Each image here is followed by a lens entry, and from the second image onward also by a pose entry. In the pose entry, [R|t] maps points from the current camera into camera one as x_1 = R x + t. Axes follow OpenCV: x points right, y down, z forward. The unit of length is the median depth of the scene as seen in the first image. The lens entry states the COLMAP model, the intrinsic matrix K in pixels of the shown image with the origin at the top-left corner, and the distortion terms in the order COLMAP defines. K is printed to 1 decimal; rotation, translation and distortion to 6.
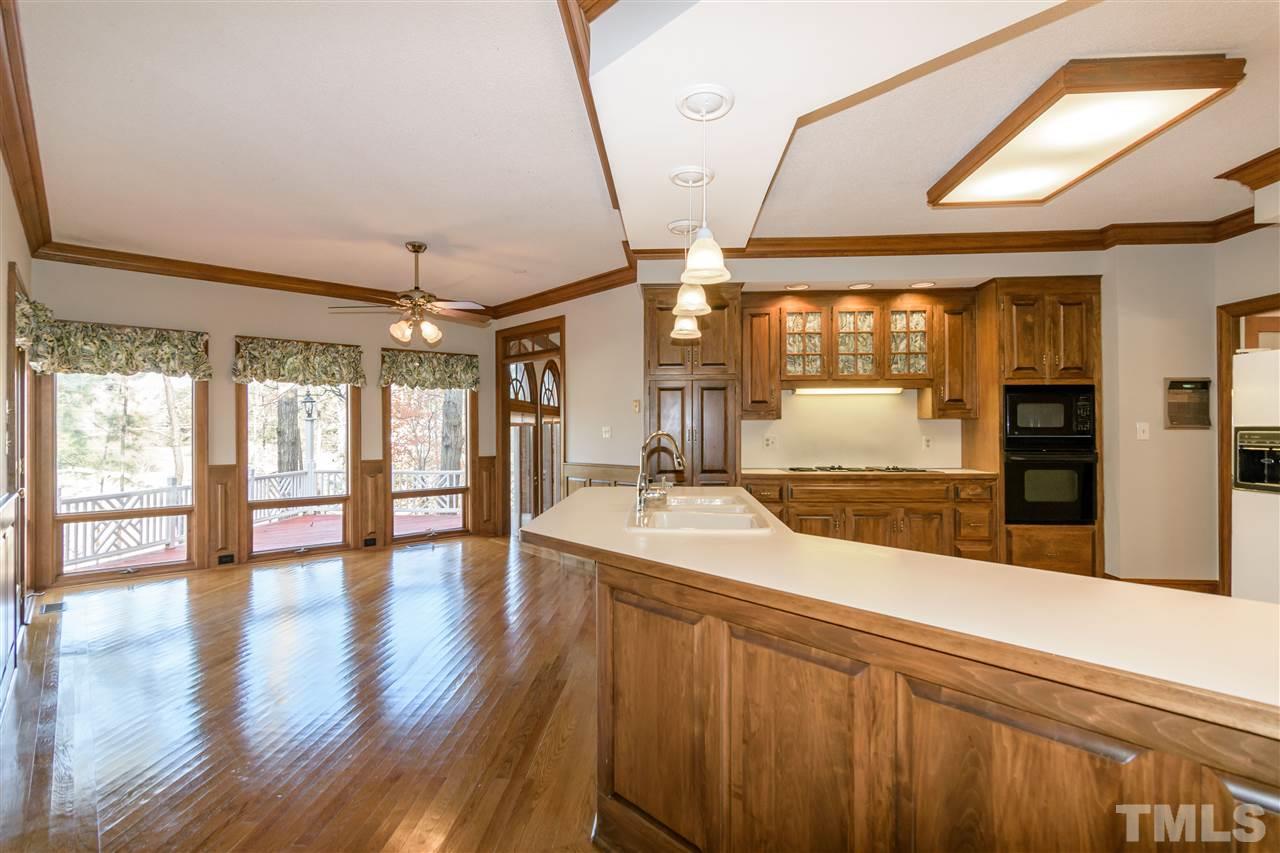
lens RADIAL K [[627.9, 0, 633.5], [0, 627.9, 423.3], [0, 0, 1]] dist [0.000410, 0.000931]
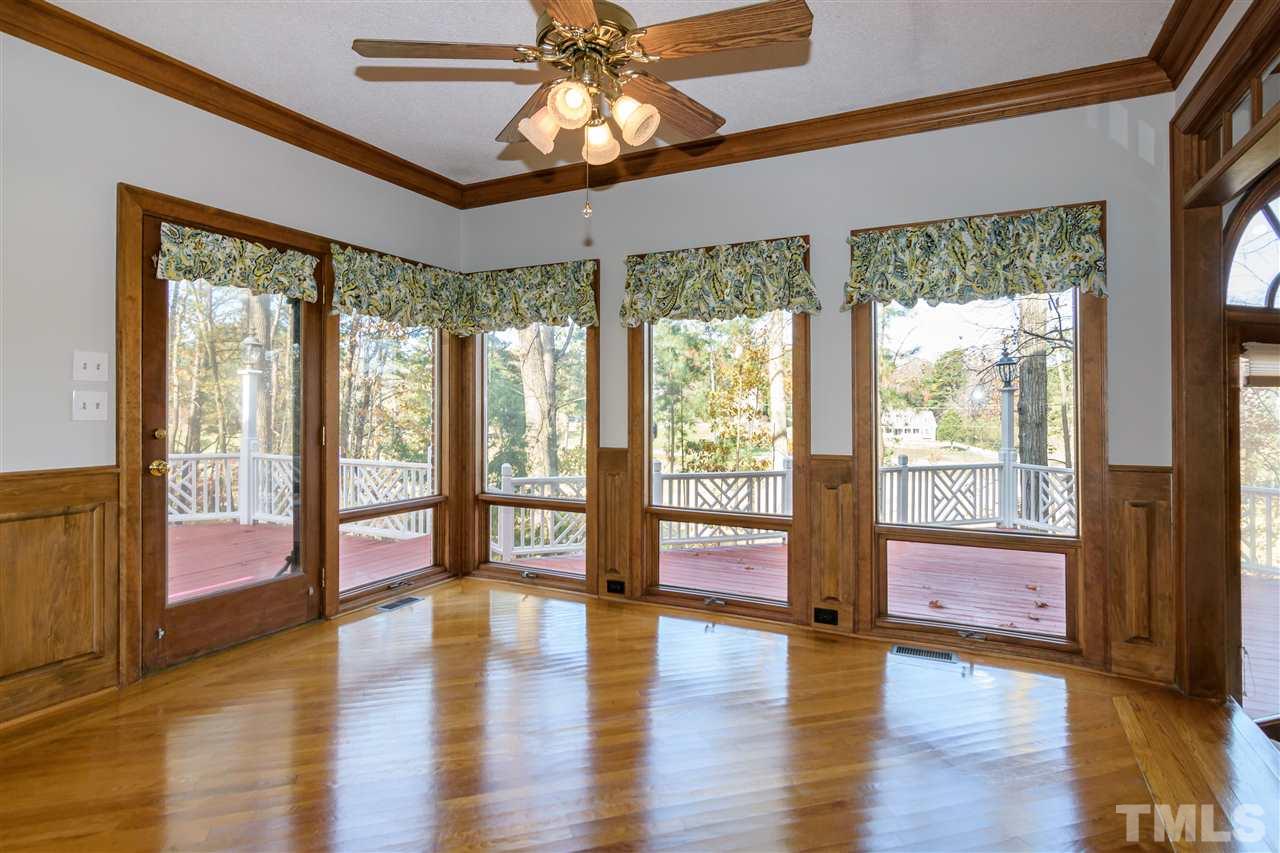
lens RADIAL K [[655.5, 0, 636.7], [0, 655.5, 404.5], [0, 0, 1]] dist [0.000387, 0.000074]
pose [[0.379160, -0.003393, -0.925325, 0.016824], [0.006690, 0.999977, -0.000925, 0.016977], [0.925307, -0.005840, 0.379174, 0.663449]]
